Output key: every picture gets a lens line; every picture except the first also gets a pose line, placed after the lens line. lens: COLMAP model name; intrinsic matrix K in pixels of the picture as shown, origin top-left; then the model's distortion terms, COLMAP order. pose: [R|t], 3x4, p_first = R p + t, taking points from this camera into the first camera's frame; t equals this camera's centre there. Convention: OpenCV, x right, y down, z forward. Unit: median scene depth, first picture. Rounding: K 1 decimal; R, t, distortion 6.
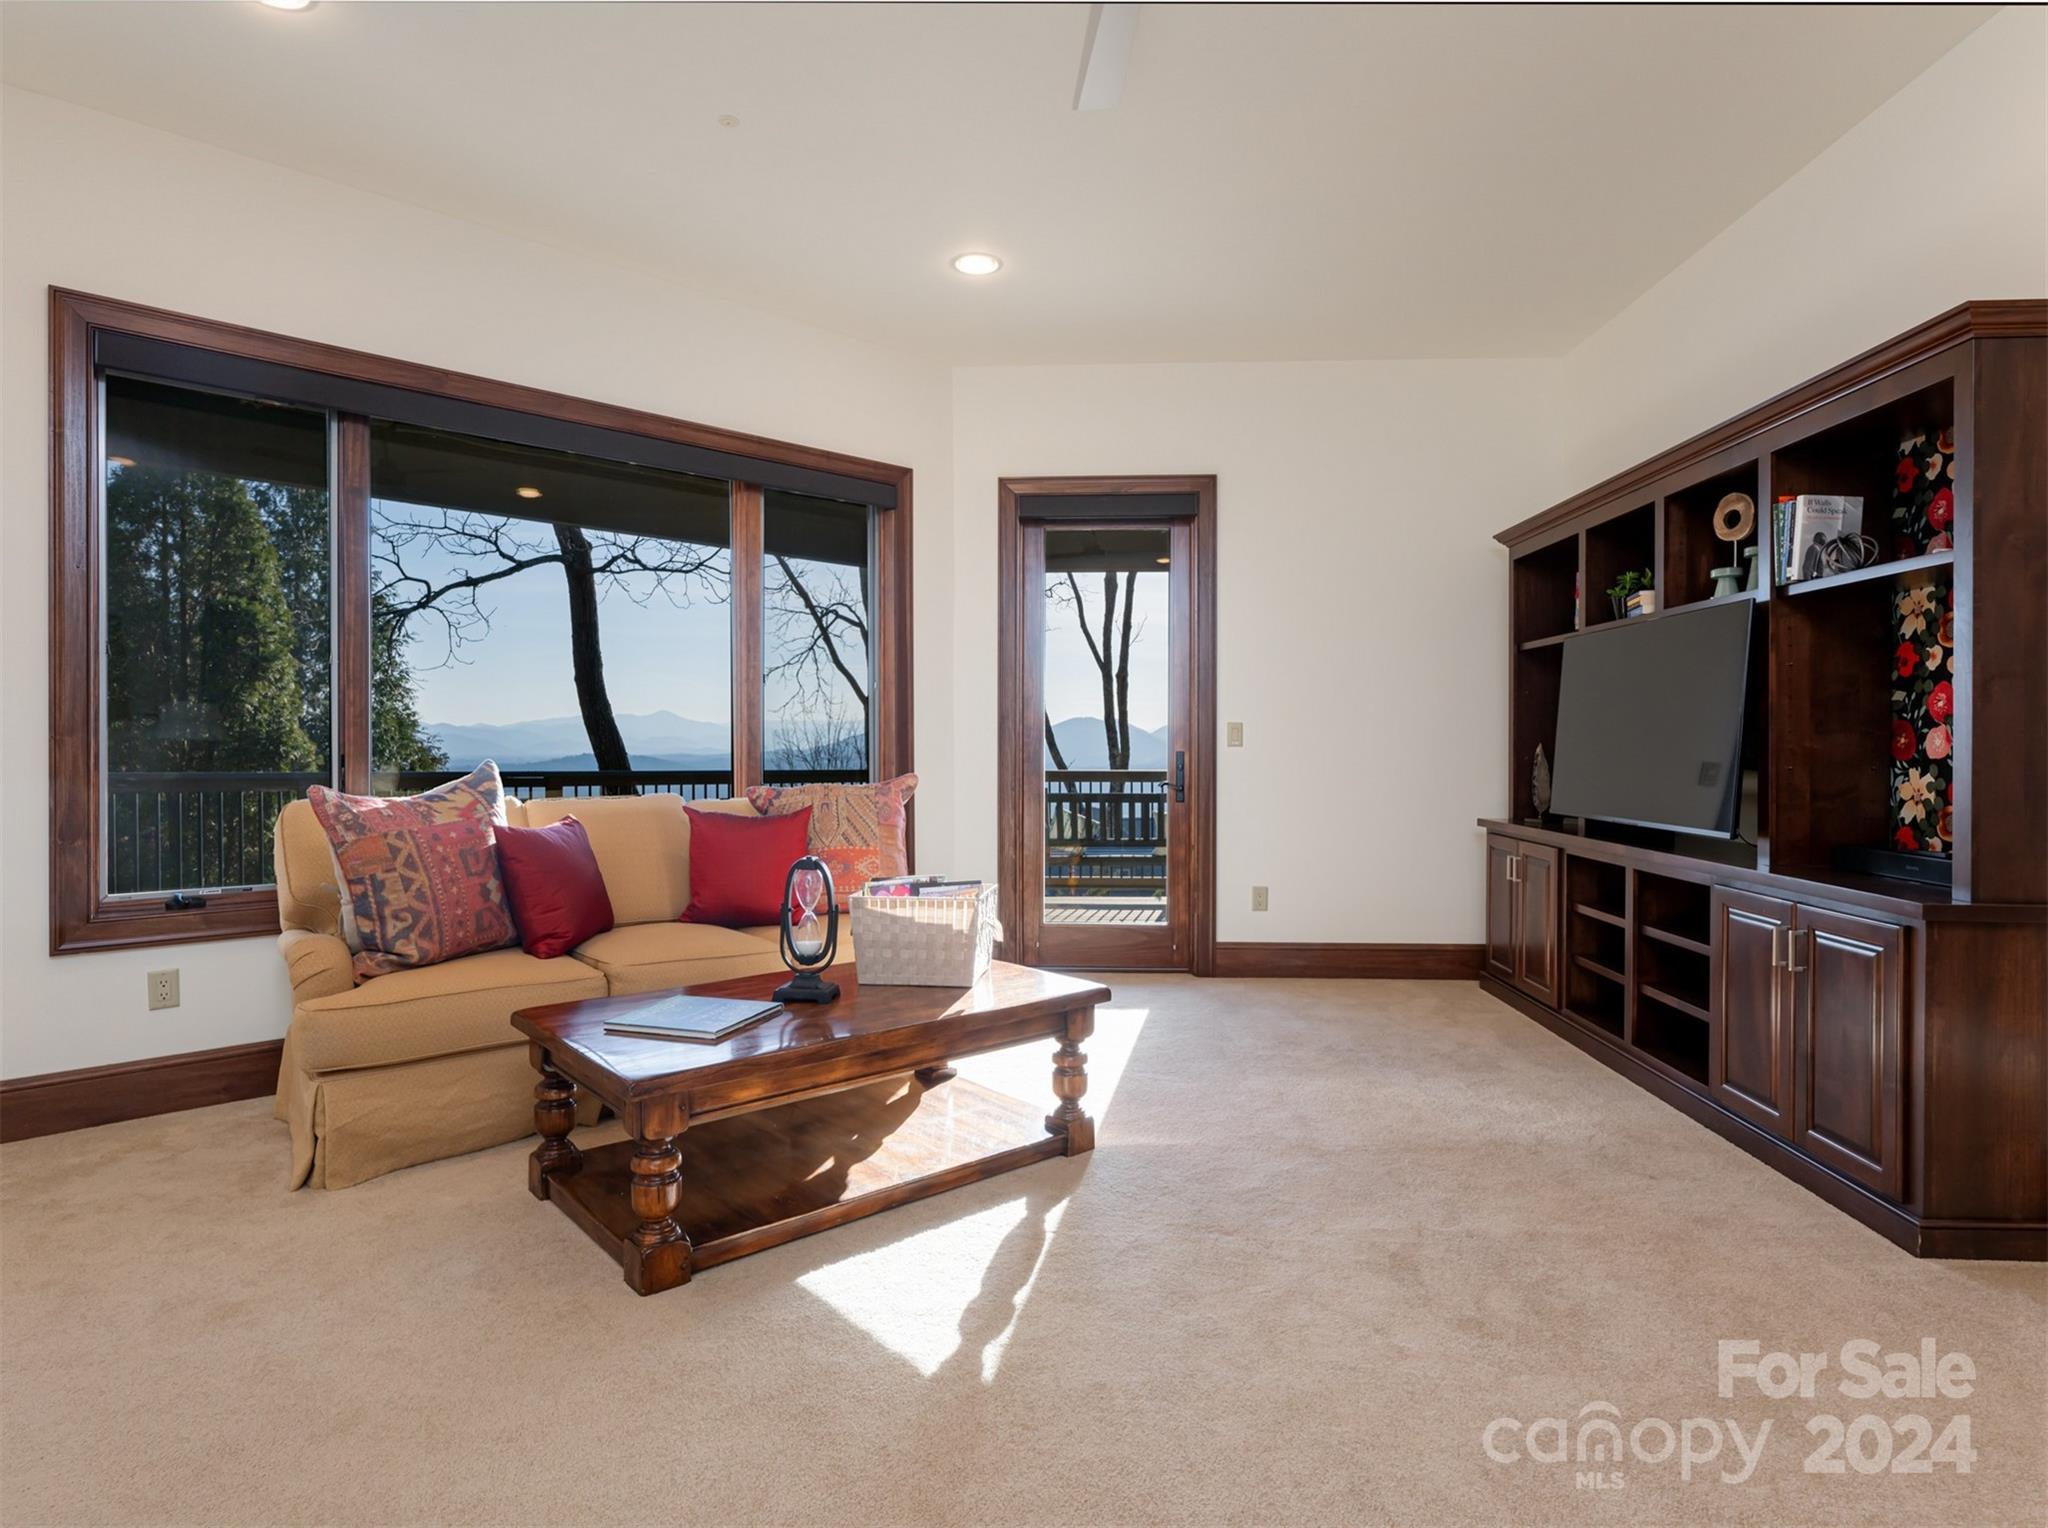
lens RADIAL K [[1107.3, 0, 1024.0], [0, 1107.3, 764.0], [0, 0, 1]] dist [0.000692, -0.000079]
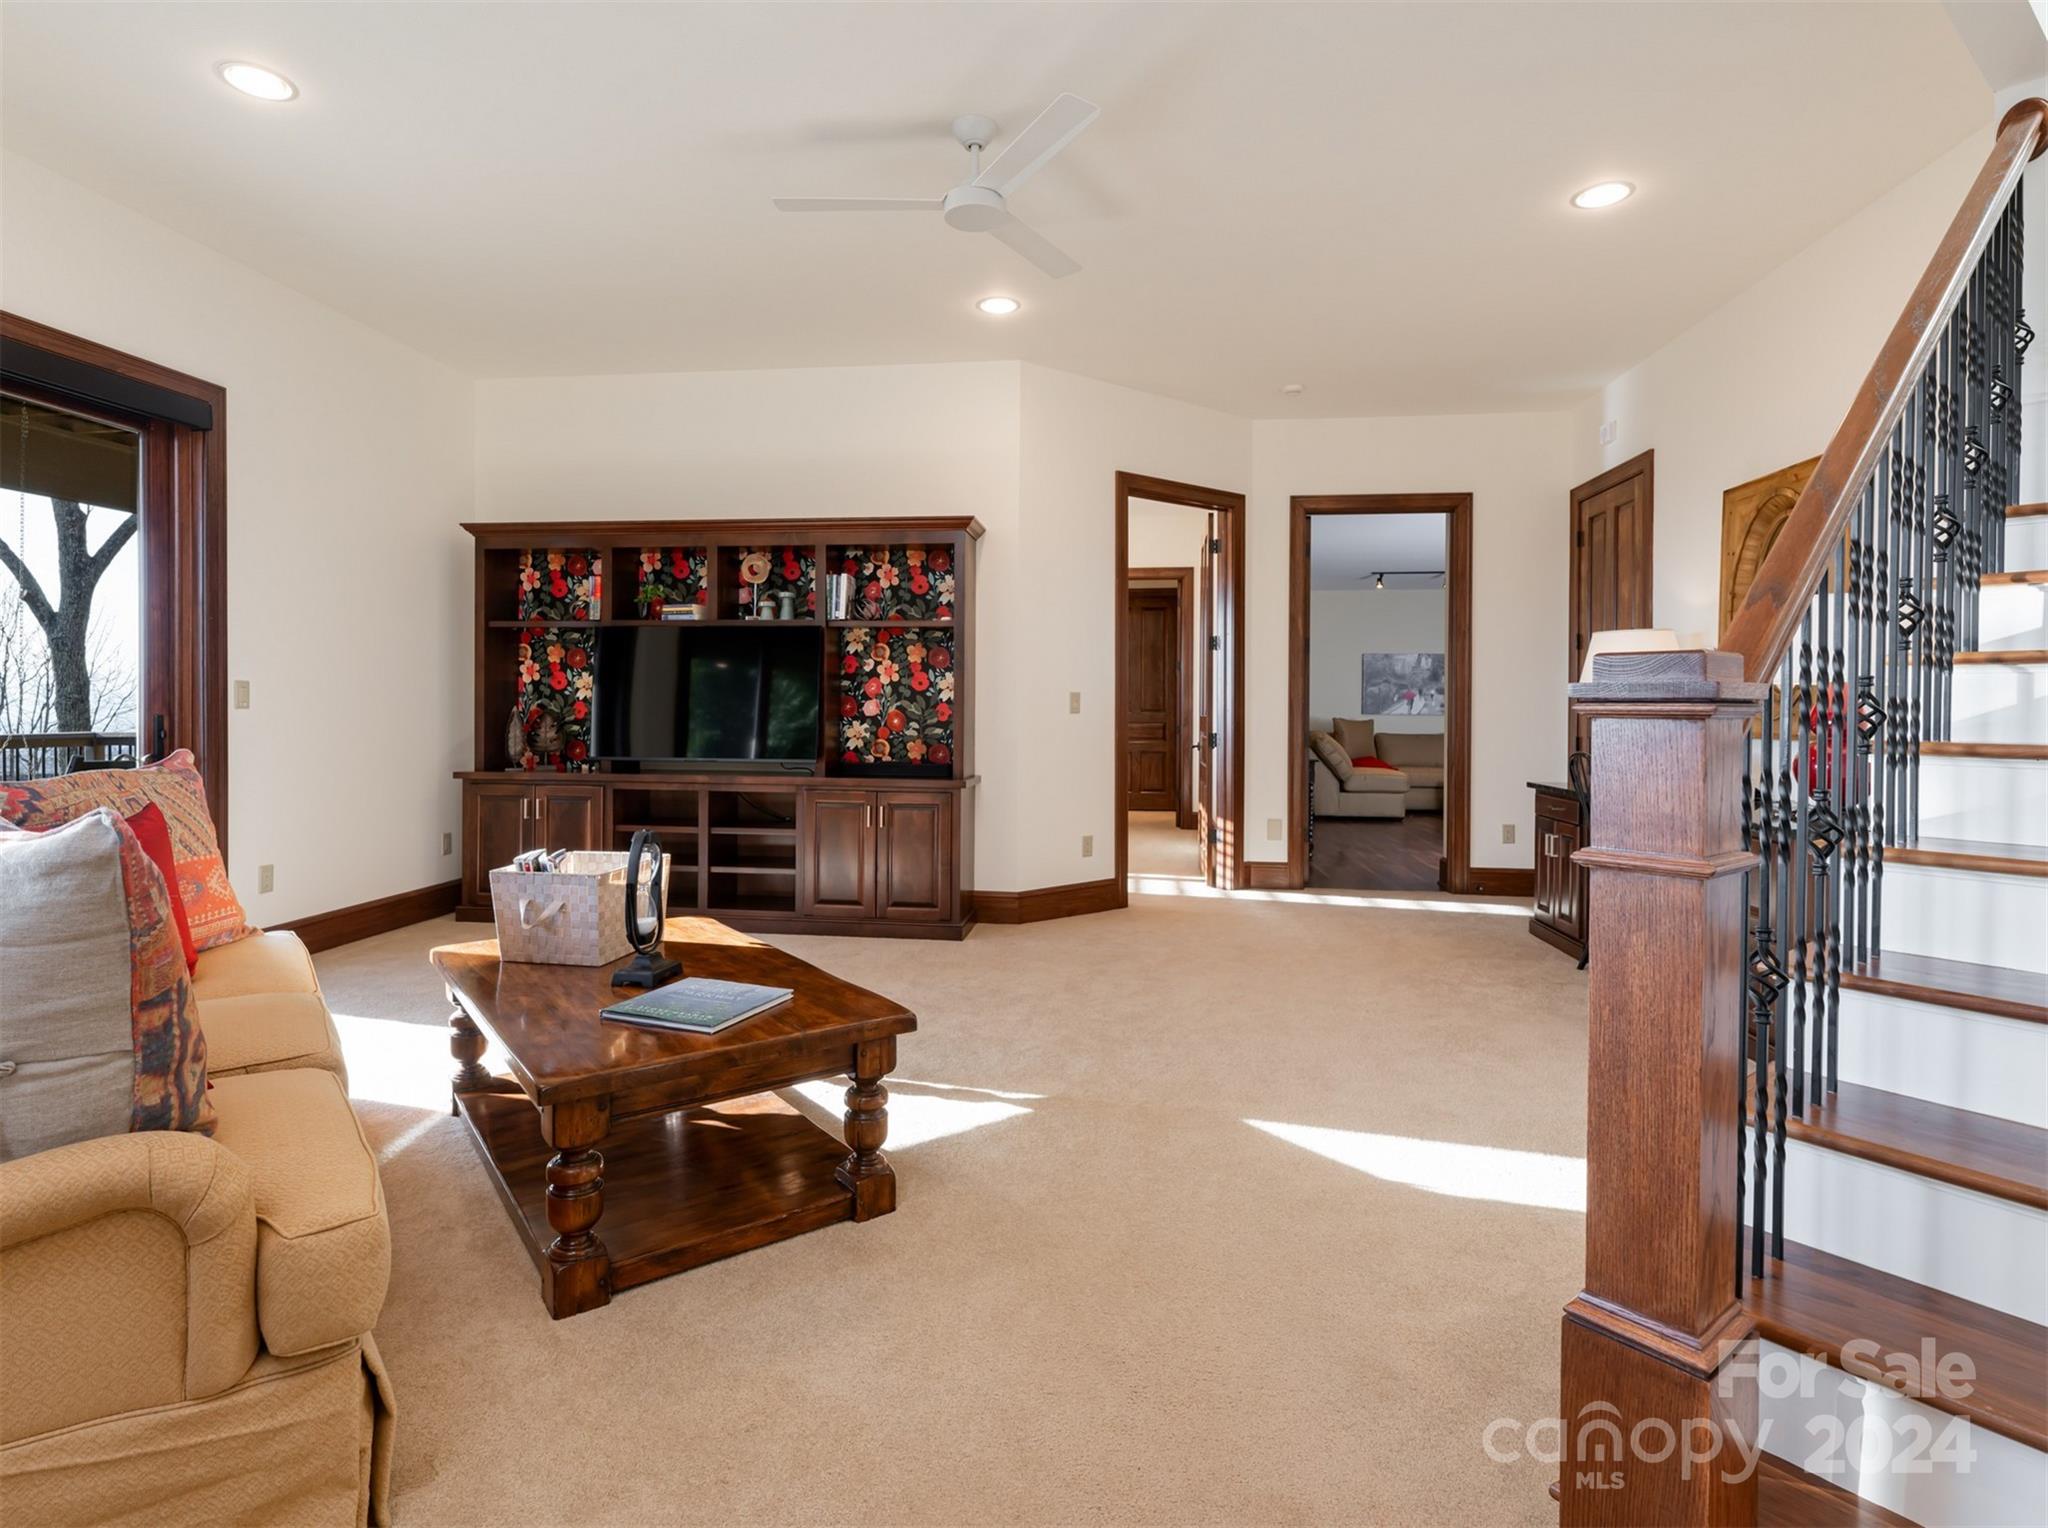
lens RADIAL K [[1037.8, 0, 1023.6], [0, 1037.8, 719.6], [0, 0, 1]] dist [0.000028, -0.000021]
pose [[0.082683, -0.015130, 0.996461, -0.985697], [0.010690, 0.999841, 0.014295, -0.021213], [-0.996519, 0.009470, 0.082831, 0.555219]]
